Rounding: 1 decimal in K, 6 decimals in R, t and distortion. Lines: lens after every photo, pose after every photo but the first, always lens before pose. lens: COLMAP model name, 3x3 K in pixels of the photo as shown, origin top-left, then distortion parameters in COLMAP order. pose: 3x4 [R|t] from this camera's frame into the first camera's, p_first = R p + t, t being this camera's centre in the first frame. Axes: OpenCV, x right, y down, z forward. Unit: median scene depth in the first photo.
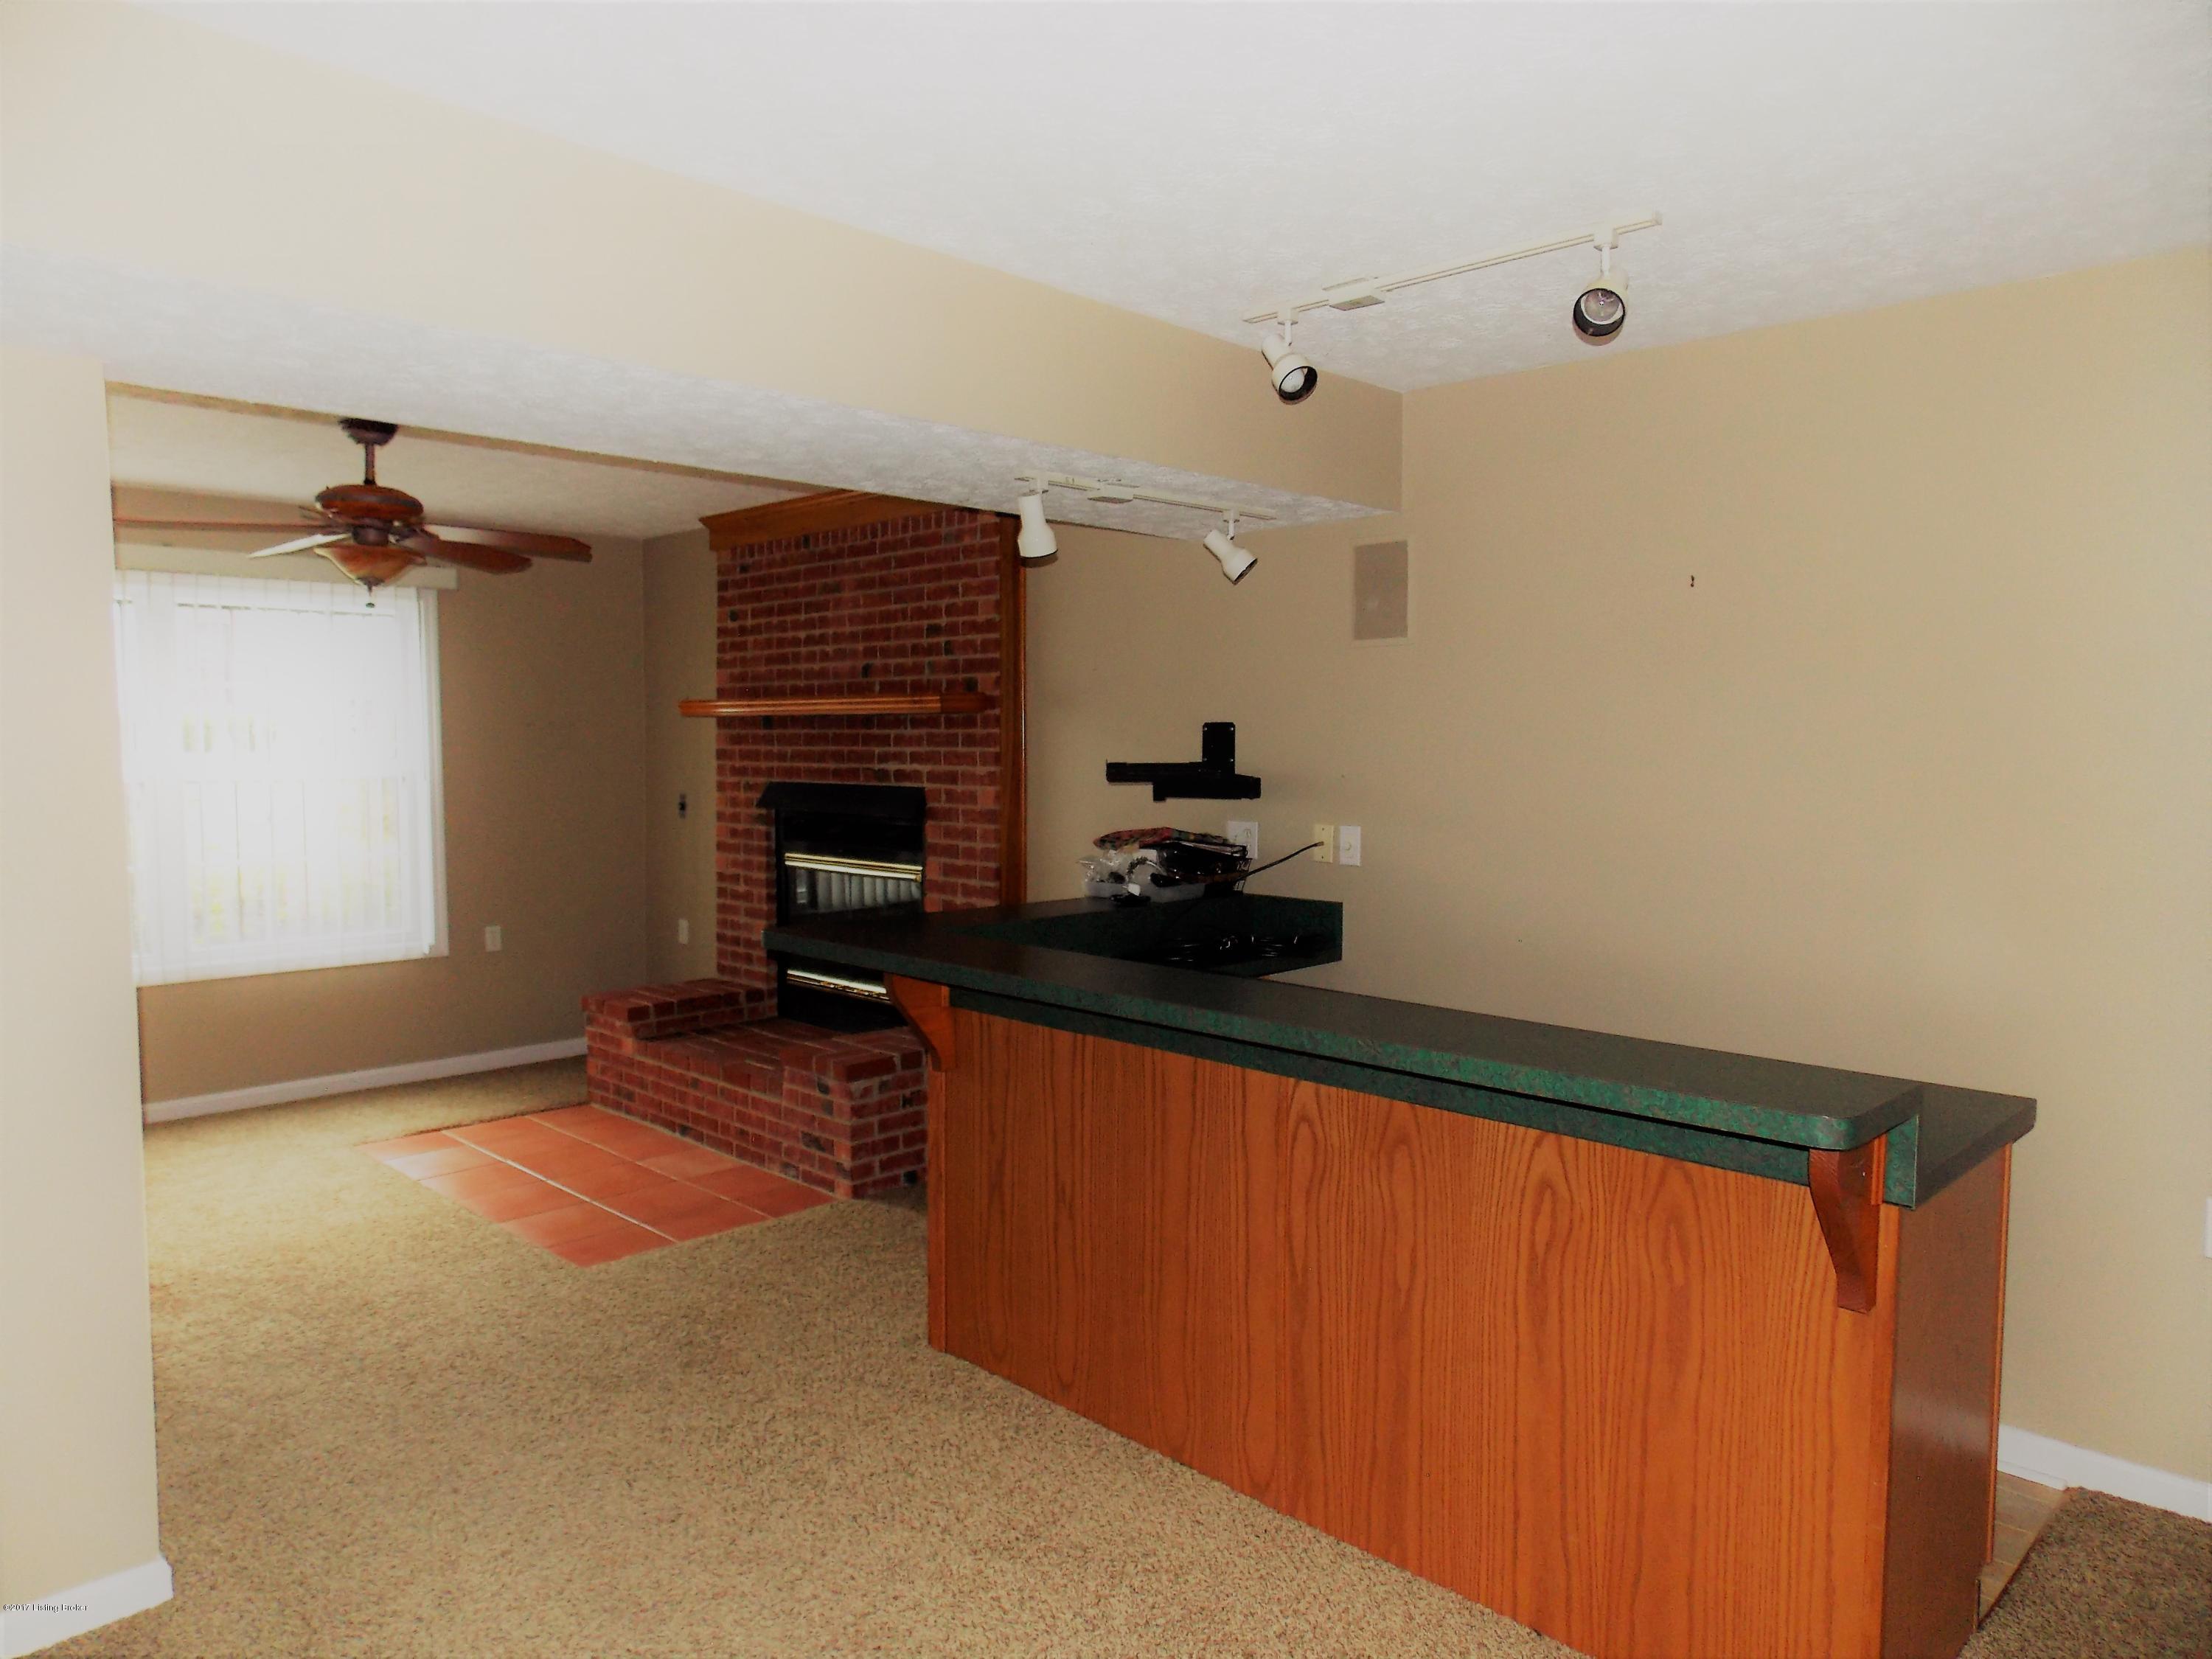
lens RADIAL K [[1495.4, 0, 1092.6], [0, 1495.4, 824.7], [0, 0, 1]] dist [0.023423, -0.012850]
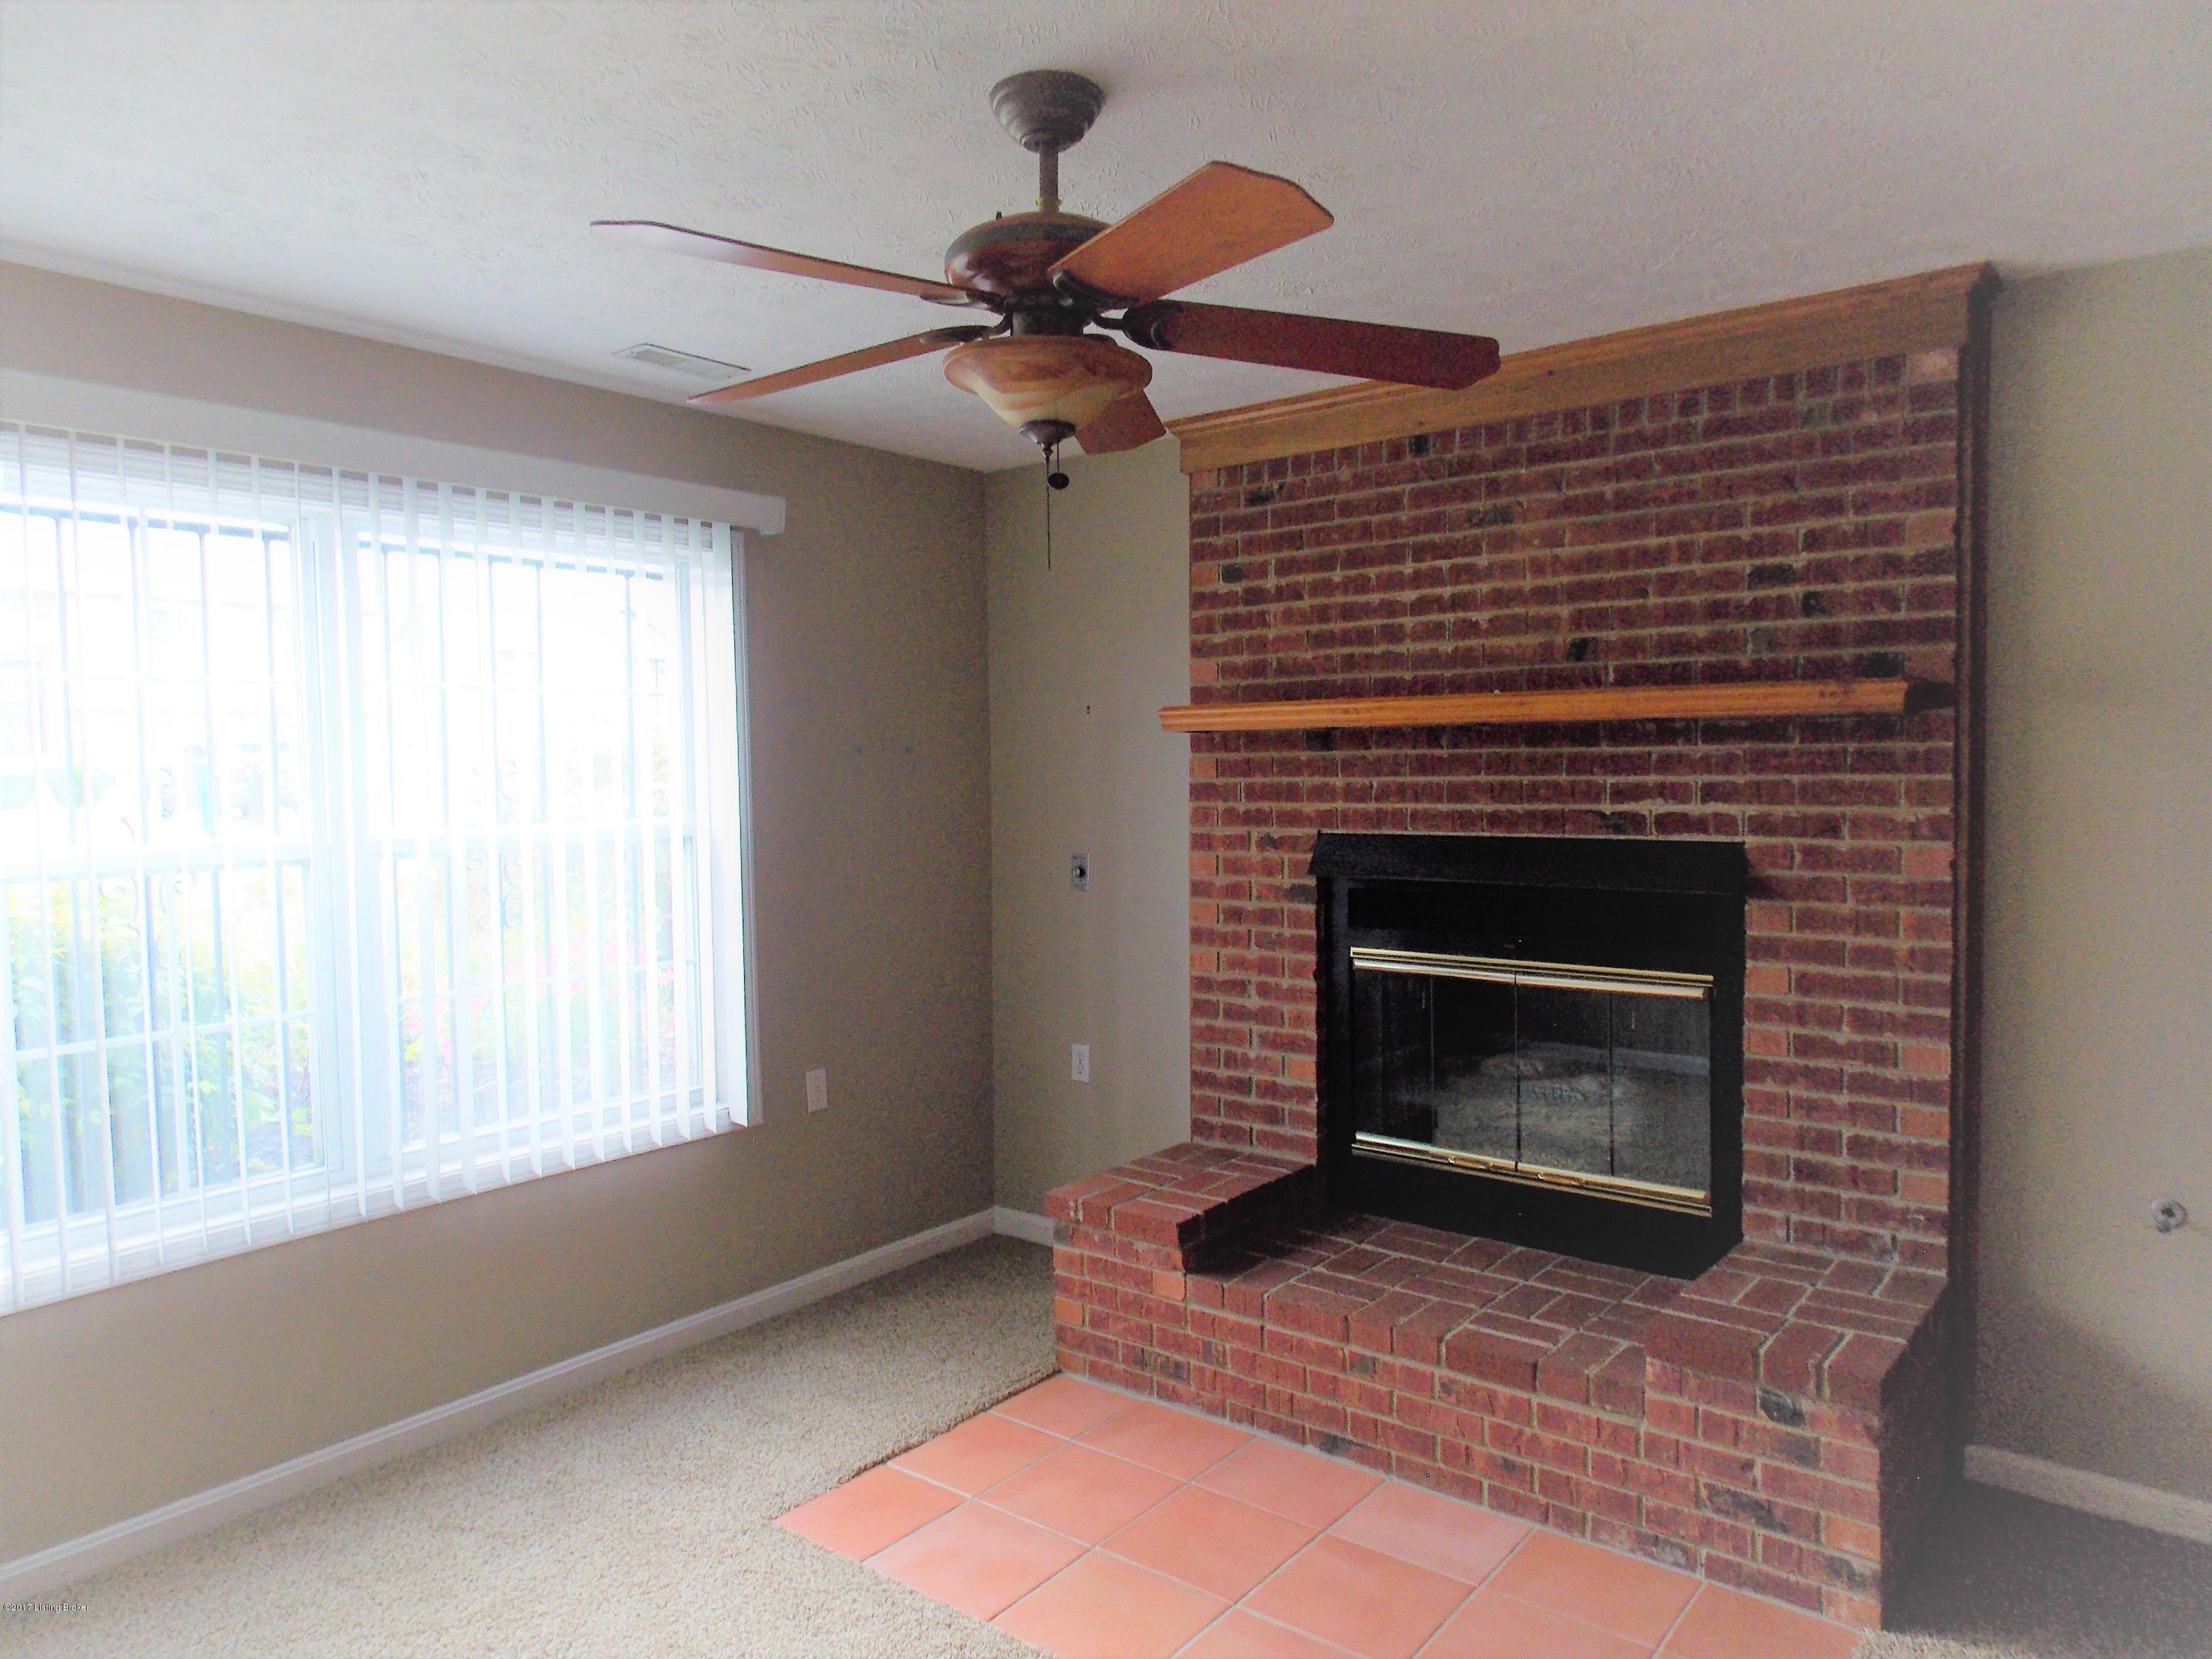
lens RADIAL K [[1495.4, 0, 1118.0], [0, 1495.4, 833.7], [0, 0, 1]] dist [0.023423, -0.012850]
pose [[0.992325, -0.015997, 0.122620, -0.405557], [0.017815, 0.999747, -0.013747, -0.023442], [-0.122369, 0.015826, 0.992358, 0.417773]]
